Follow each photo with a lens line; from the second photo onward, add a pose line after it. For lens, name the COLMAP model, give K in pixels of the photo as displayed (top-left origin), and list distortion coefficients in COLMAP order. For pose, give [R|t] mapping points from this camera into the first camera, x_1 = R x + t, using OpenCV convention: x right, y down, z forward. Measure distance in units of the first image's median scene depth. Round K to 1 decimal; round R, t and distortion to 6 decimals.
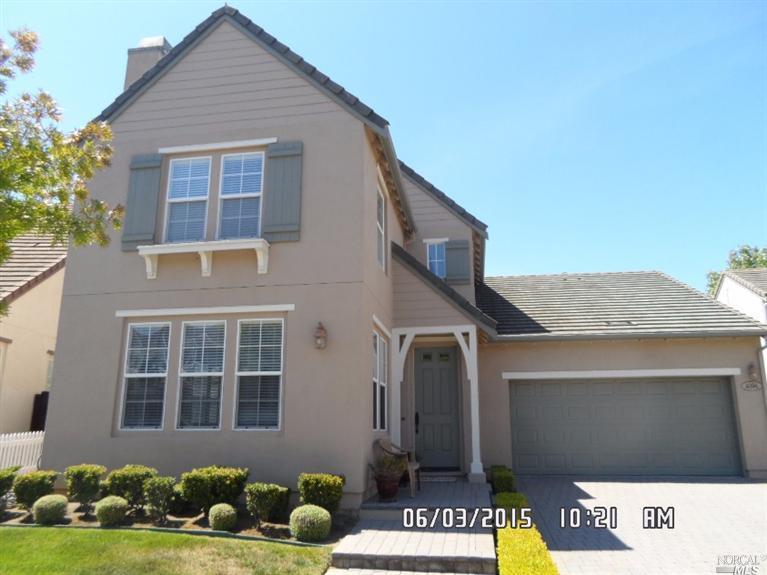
lens RADIAL K [[578.8, 0, 383.1], [0, 578.8, 289.5], [0, 0, 1]] dist [-0.040128, 0.029249]
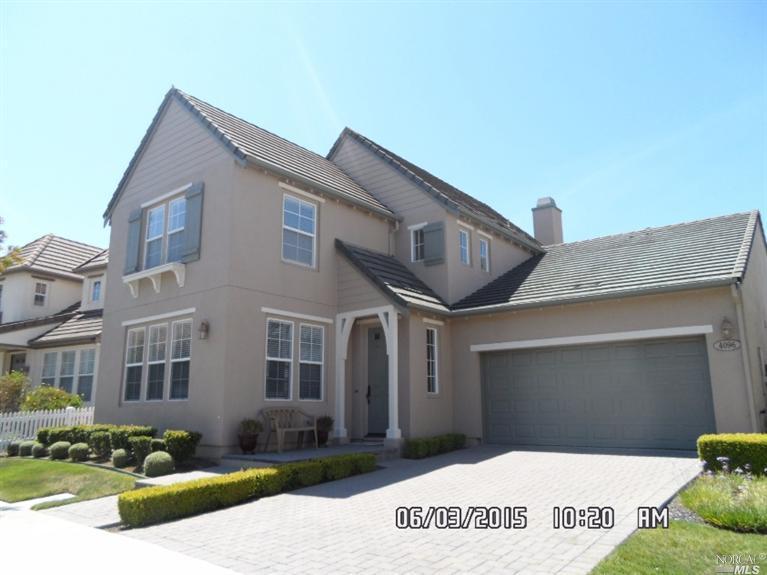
lens RADIAL K [[578.8, 0, 382.2], [0, 578.8, 287.0], [0, 0, 1]] dist [-0.040128, 0.029249]
pose [[0.871901, -0.107015, -0.477845, 0.798290], [0.122257, 0.992498, 0.000803, 0.027849], [0.474174, -0.059120, 0.878444, 0.029292]]
